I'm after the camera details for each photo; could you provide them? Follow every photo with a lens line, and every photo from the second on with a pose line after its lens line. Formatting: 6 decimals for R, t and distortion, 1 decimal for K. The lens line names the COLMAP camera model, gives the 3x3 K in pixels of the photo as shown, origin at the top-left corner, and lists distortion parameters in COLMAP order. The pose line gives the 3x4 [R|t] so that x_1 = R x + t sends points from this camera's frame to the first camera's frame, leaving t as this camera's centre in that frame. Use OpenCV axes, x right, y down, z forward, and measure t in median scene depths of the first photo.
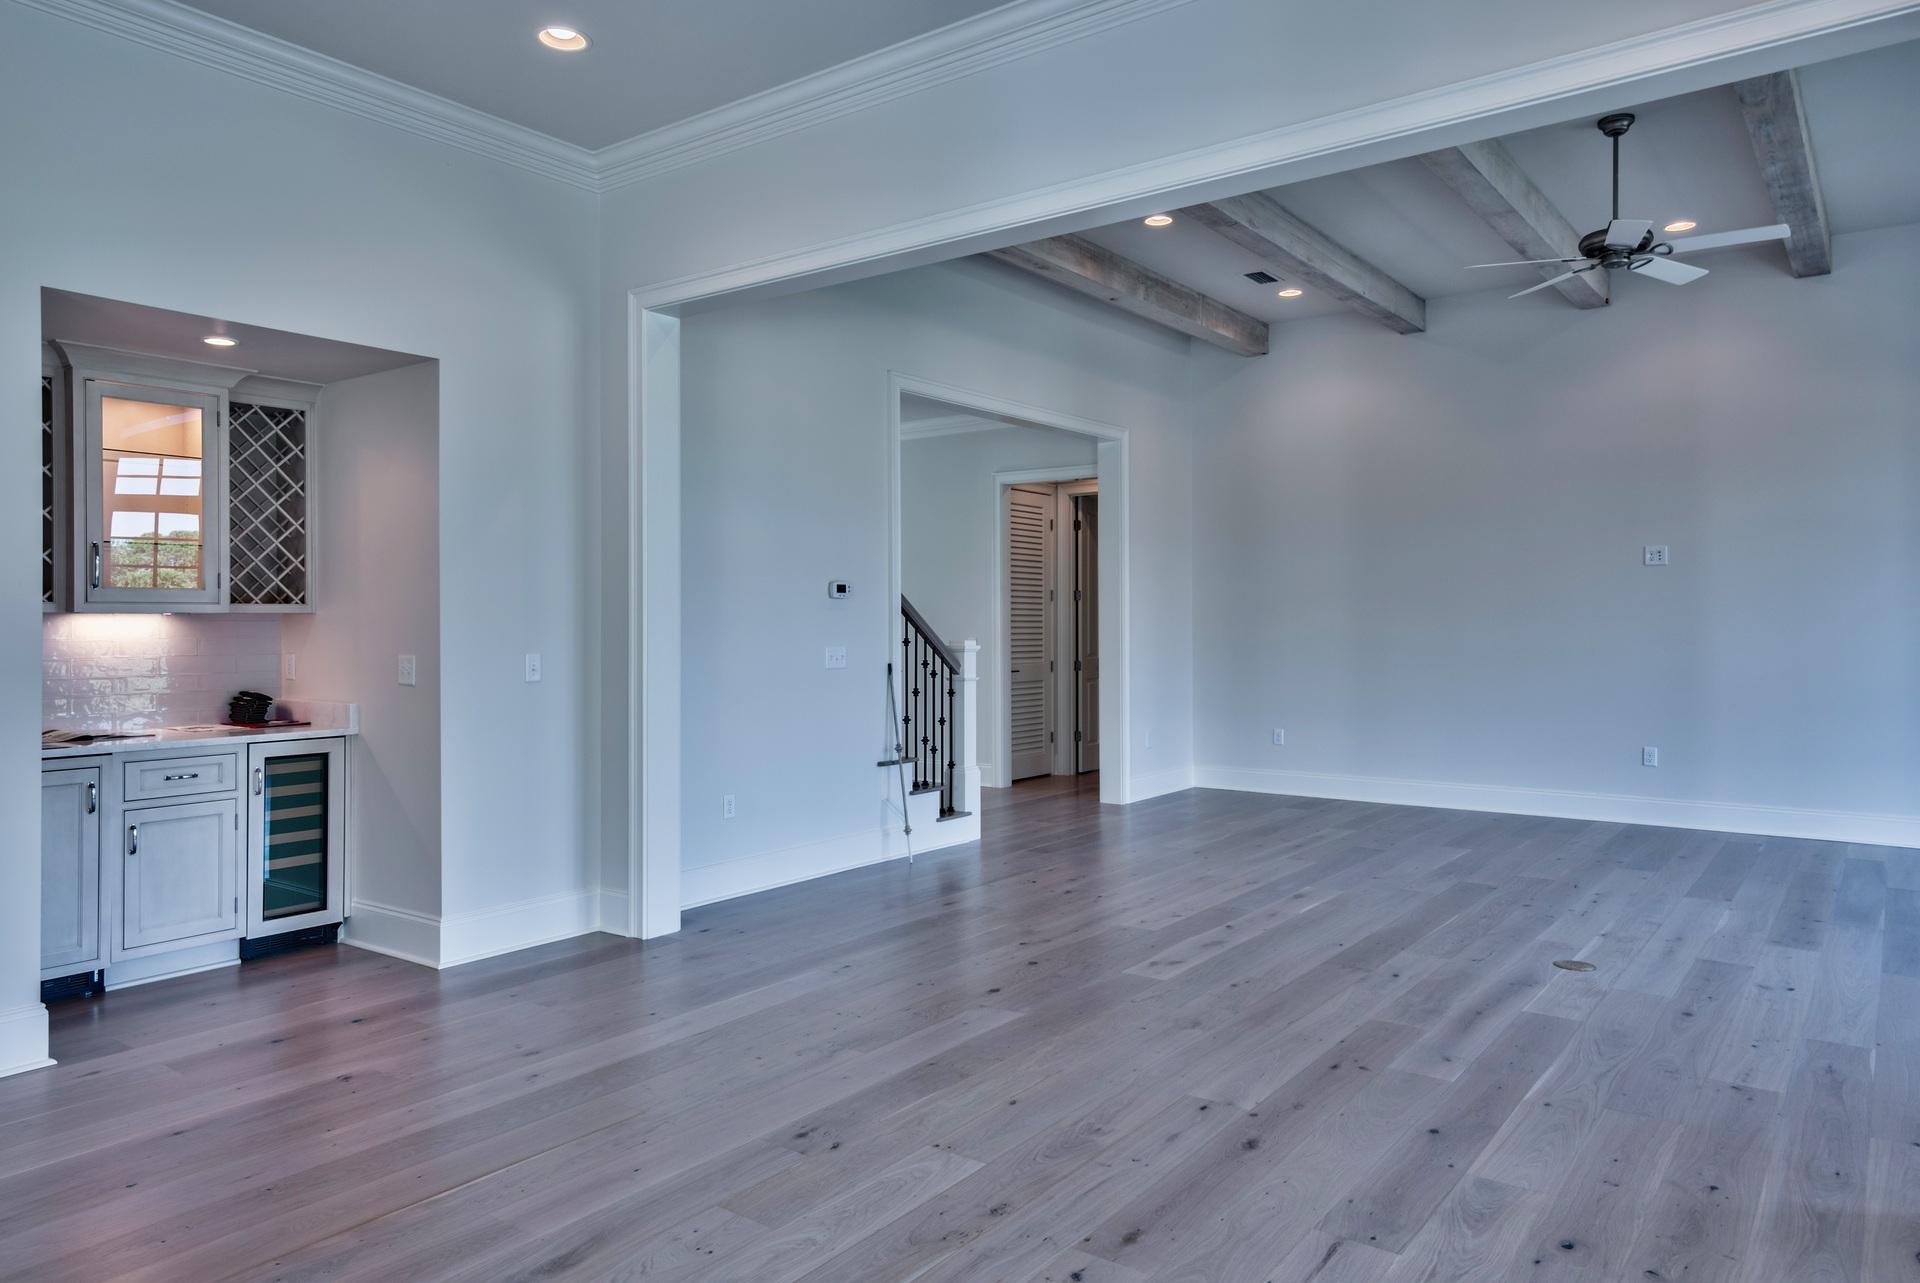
lens RADIAL K [[1248.4, 0, 979.8], [0, 1248.4, 625.1], [0, 0, 1]] dist [0.009917, 0.003778]
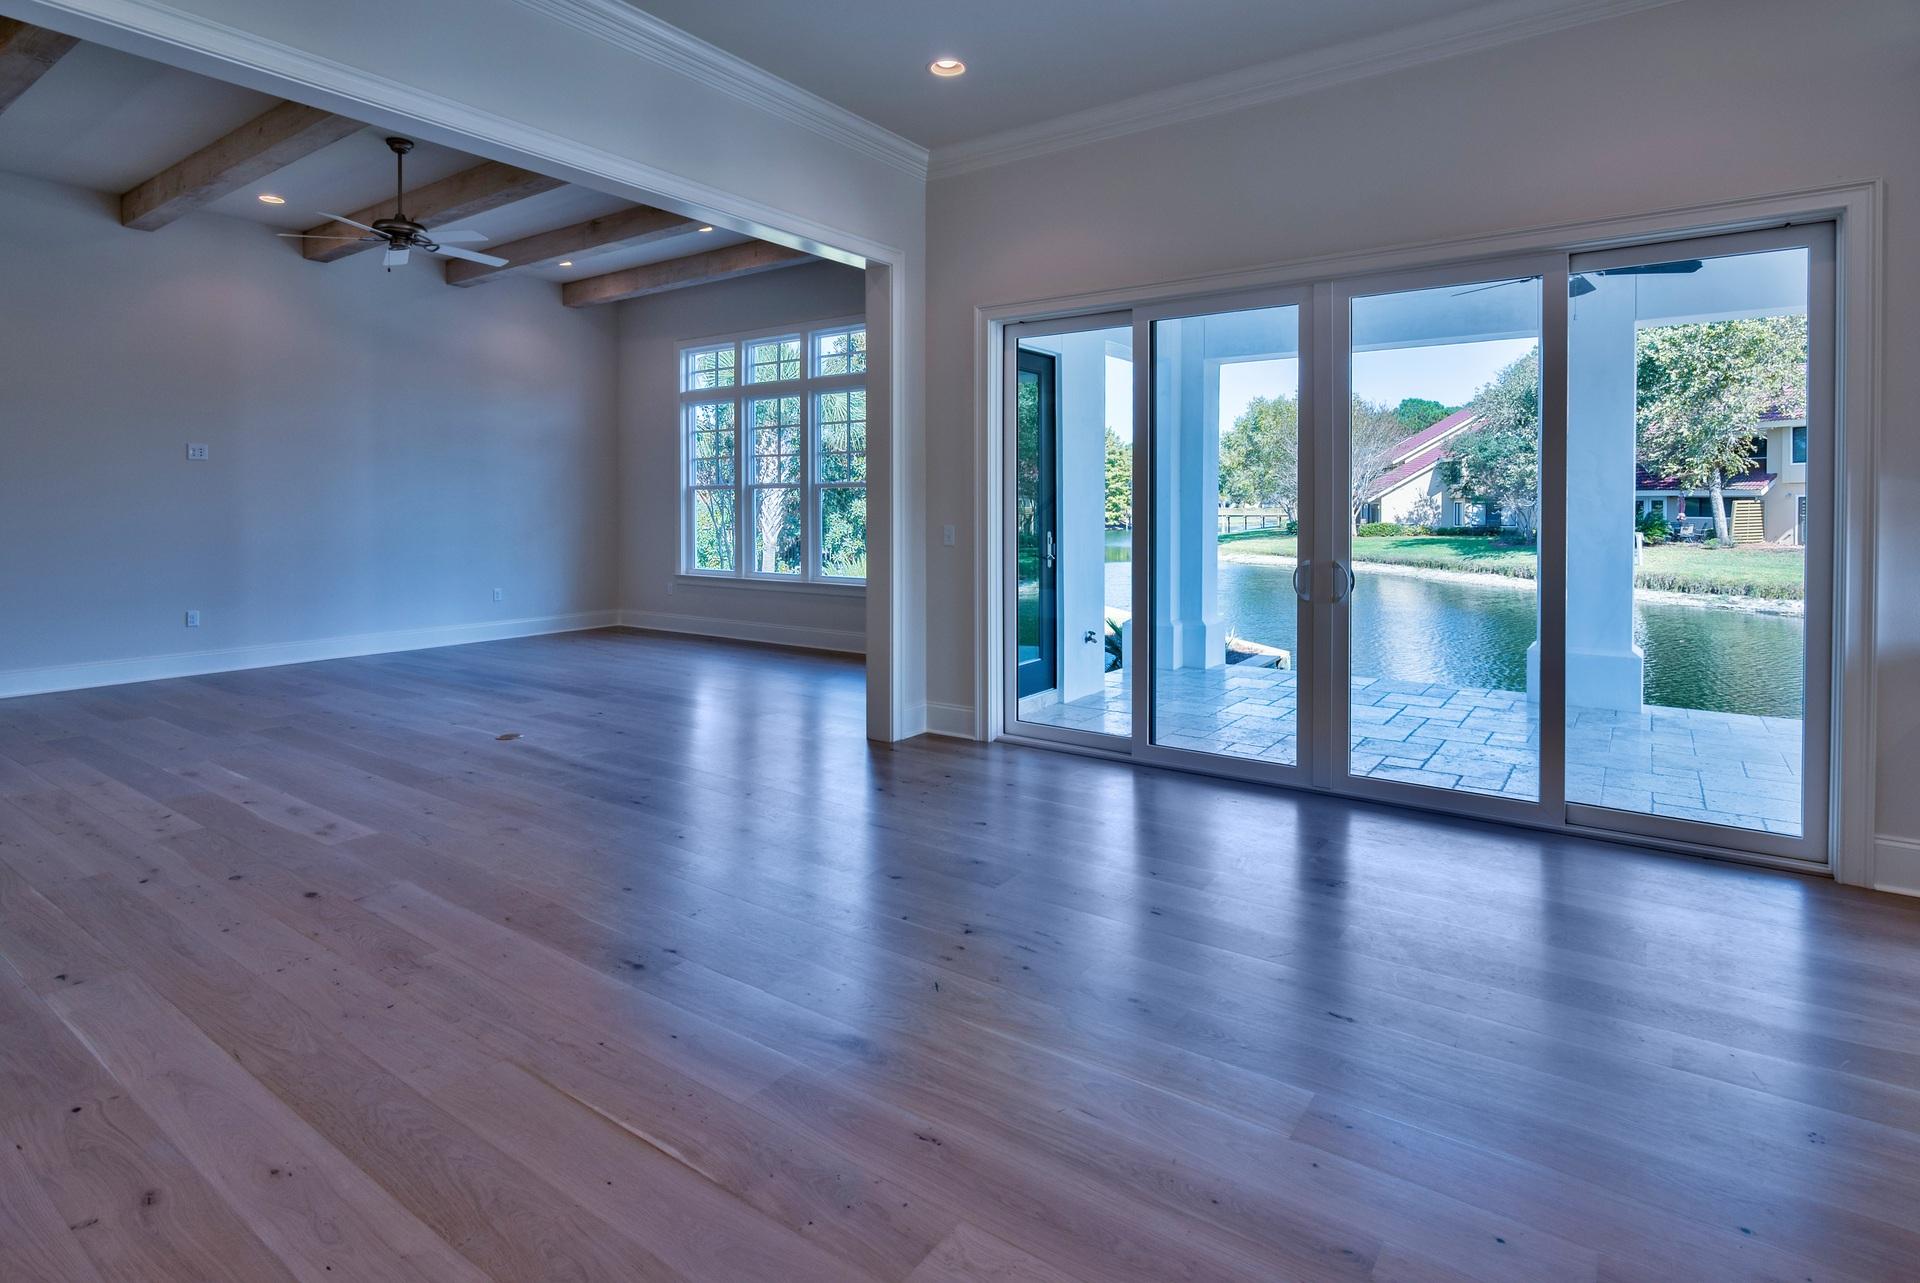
lens RADIAL K [[934.7, 0, 948.9], [0, 934.7, 532.4], [0, 0, 1]] dist [0.000098, -0.002786]
pose [[0.014097, -0.026155, 0.999558, -0.618242], [0.001735, 0.999657, 0.026133, -0.000018], [-0.999899, 0.001366, 0.014137, 0.457199]]
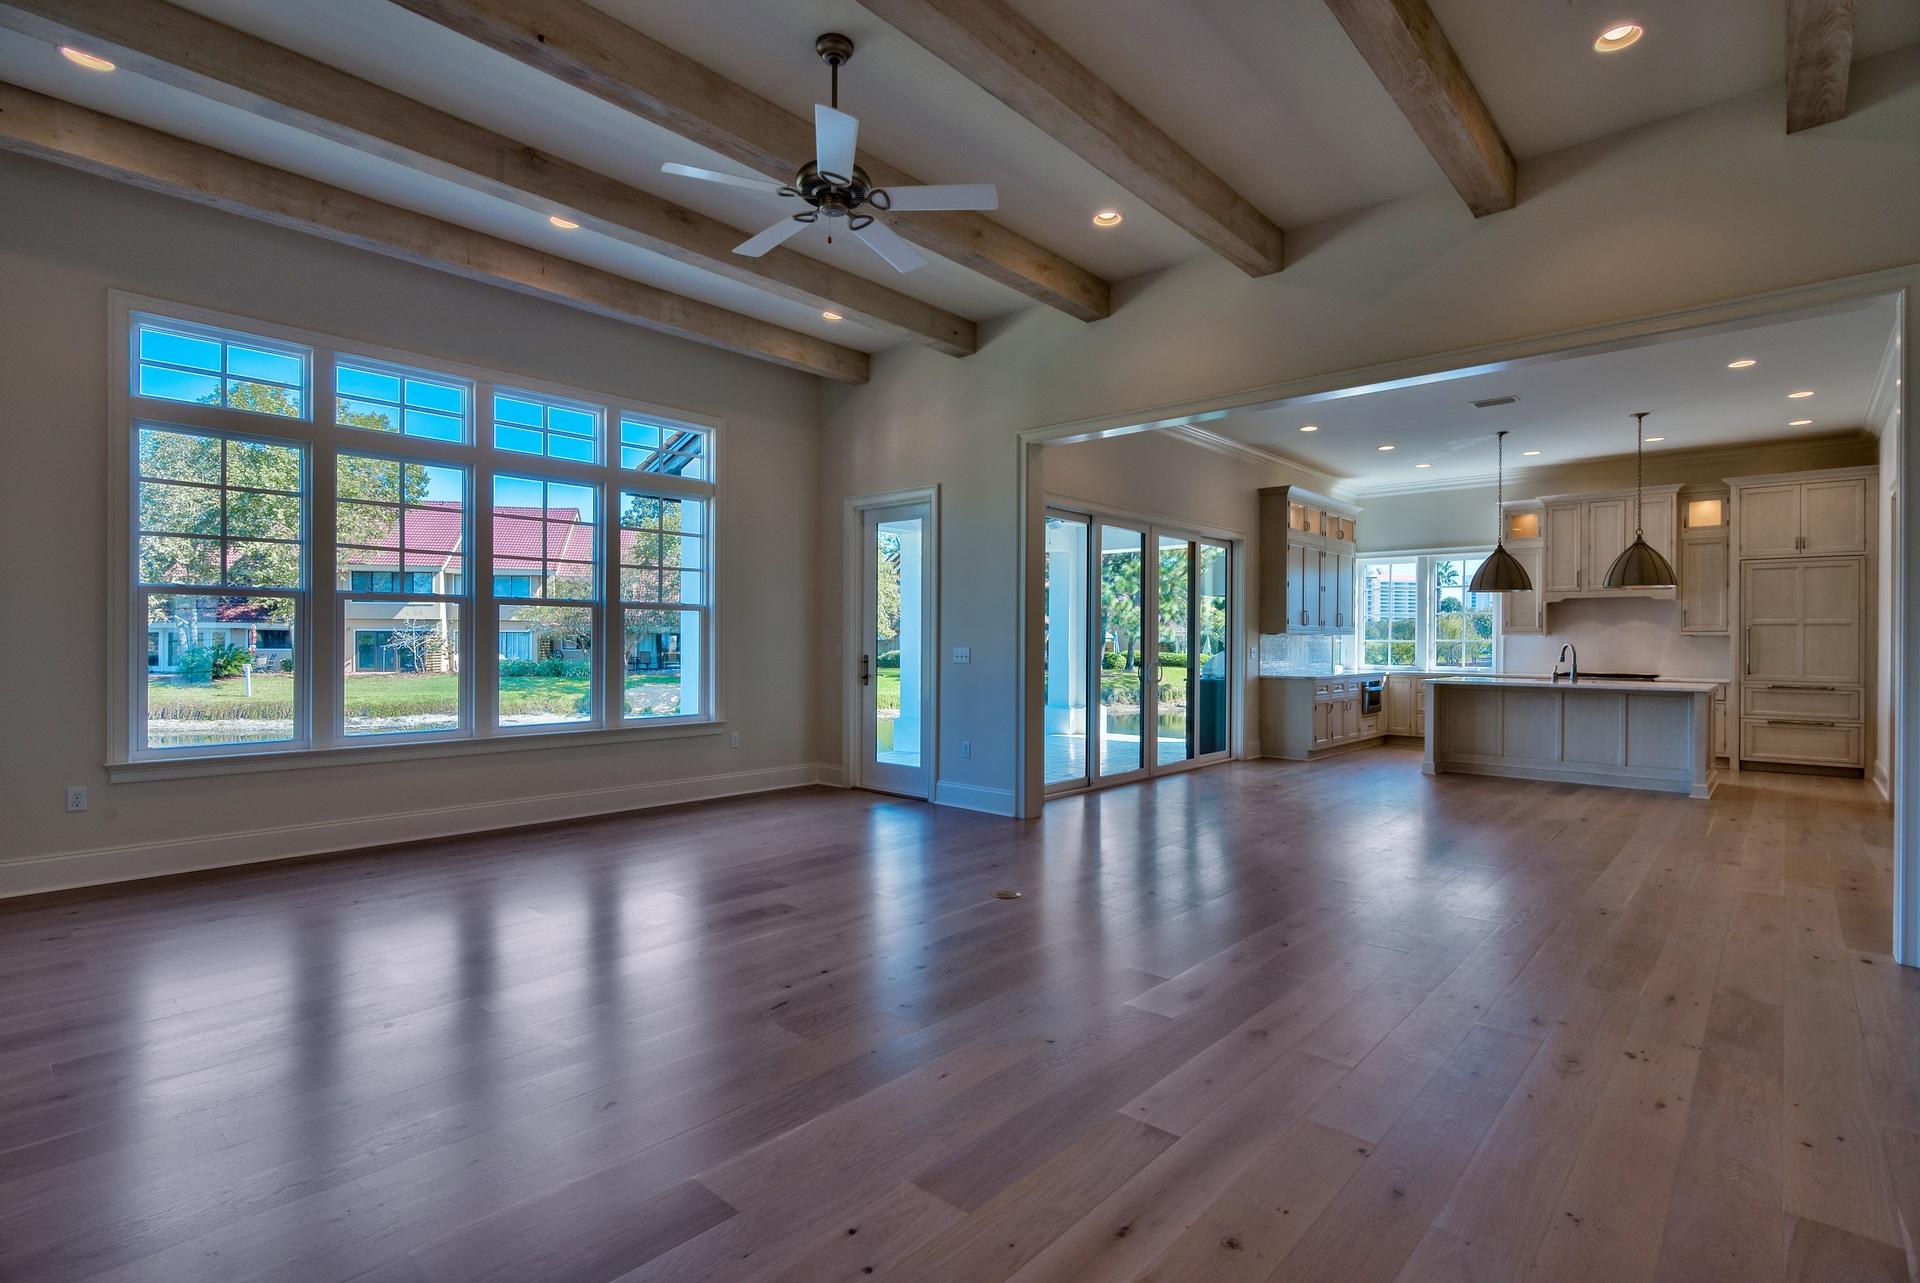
lens RADIAL K [[934.7, 0, 950.0], [0, 934.7, 645.9], [0, 0, 1]] dist [0.000098, -0.002786]
pose [[-0.990446, -0.003096, 0.137865, 0.336651], [-0.002480, 0.999986, 0.004639, 0.010250], [-0.137878, 0.004253, -0.990440, 1.847787]]
